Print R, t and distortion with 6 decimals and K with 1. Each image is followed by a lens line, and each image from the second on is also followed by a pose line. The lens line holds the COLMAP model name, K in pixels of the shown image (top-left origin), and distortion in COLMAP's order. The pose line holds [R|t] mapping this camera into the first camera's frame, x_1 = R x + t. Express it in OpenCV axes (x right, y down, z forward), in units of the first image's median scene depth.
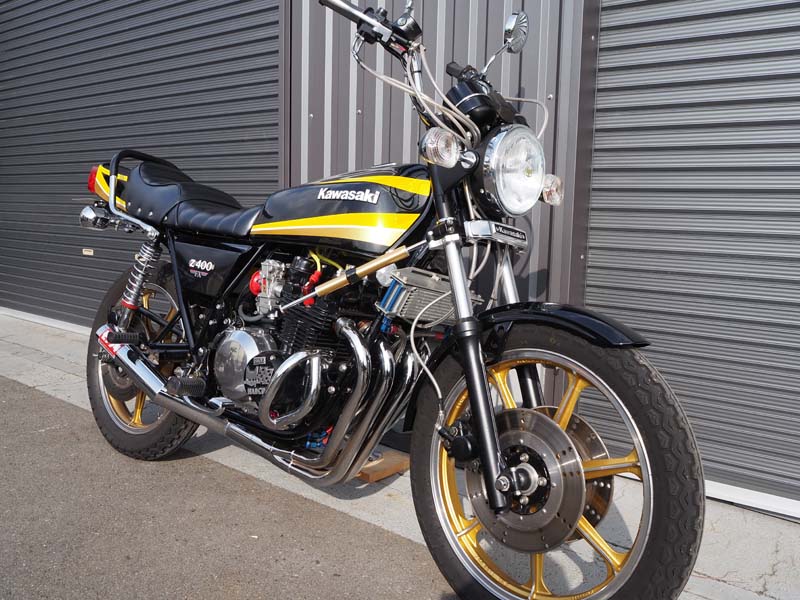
lens RADIAL K [[682.5, 0, 403.5], [0, 682.5, 295.0], [0, 0, 1]] dist [-0.021188, -0.013917]
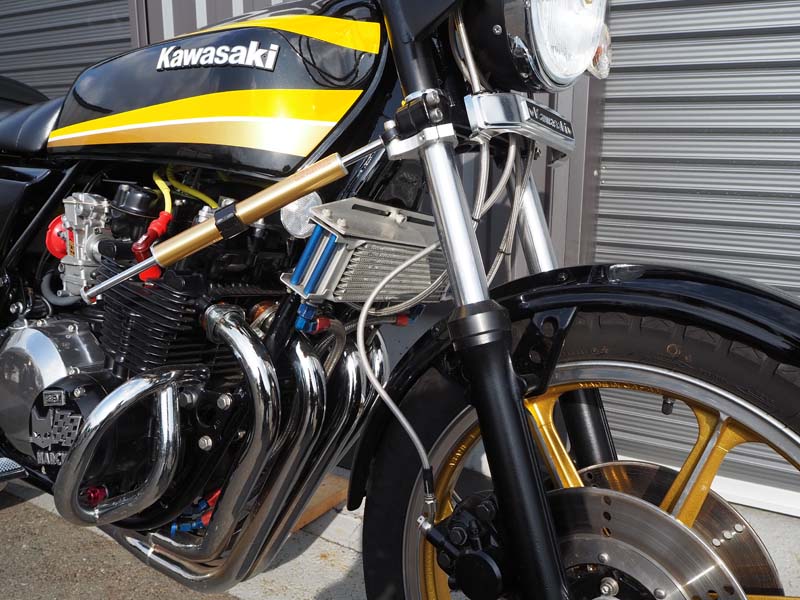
lens RADIAL K [[682.5, 0, 401.2], [0, 682.5, 297.5], [0, 0, 1]] dist [-0.021188, -0.013917]
pose [[0.992061, -0.050562, 0.115143, -0.012748], [0.037842, 0.993201, 0.110090, -0.021670], [-0.119926, -0.104858, 0.987230, 0.488394]]
